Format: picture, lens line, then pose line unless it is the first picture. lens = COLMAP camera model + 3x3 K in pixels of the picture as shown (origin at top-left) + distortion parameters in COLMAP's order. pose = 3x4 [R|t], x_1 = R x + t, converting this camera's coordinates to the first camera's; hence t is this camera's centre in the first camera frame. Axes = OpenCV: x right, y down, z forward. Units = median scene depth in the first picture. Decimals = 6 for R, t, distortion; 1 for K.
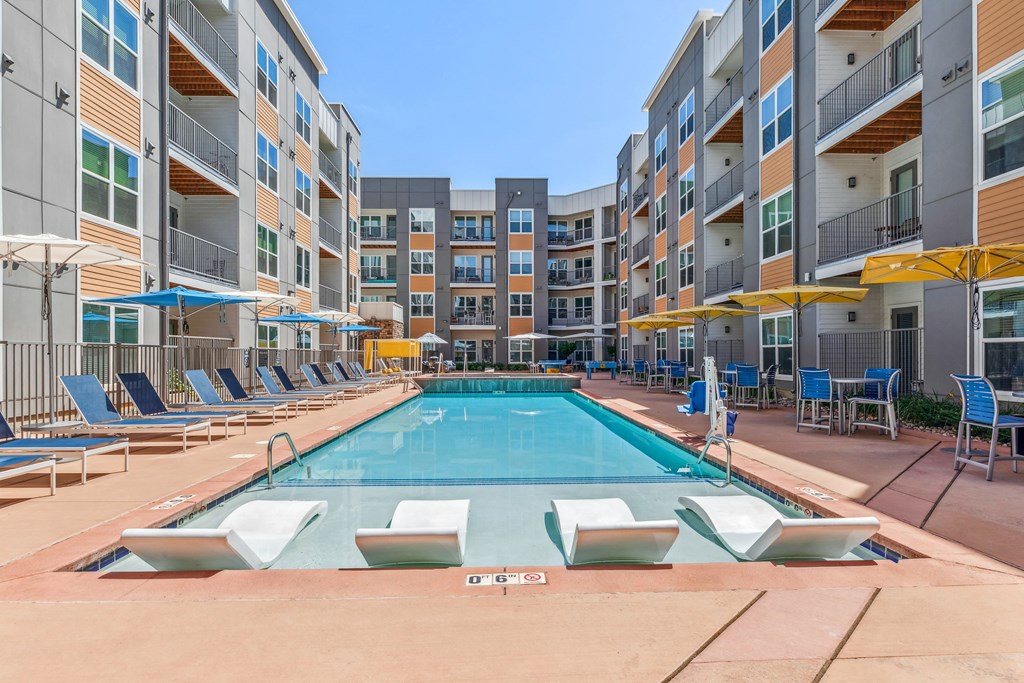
lens RADIAL K [[525.8, 0, 513.3], [0, 525.8, 346.5], [0, 0, 1]] dist [-0.000875, 0.000358]
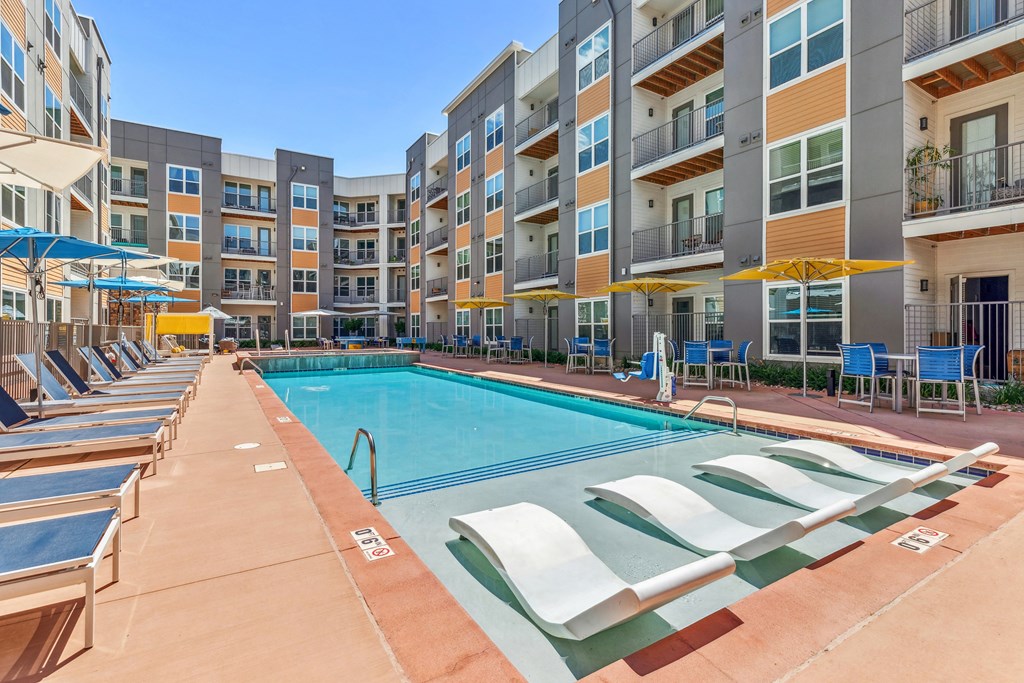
lens RADIAL K [[468.2, 0, 506.8], [0, 468.2, 325.0], [0, 0, 1]] dist [-0.000324, 0.002060]
pose [[0.870906, 0.007079, 0.491398, -0.122956], [-0.007982, 0.999968, -0.000258, 0.001624], [-0.491384, -0.003697, 0.870935, 0.059269]]
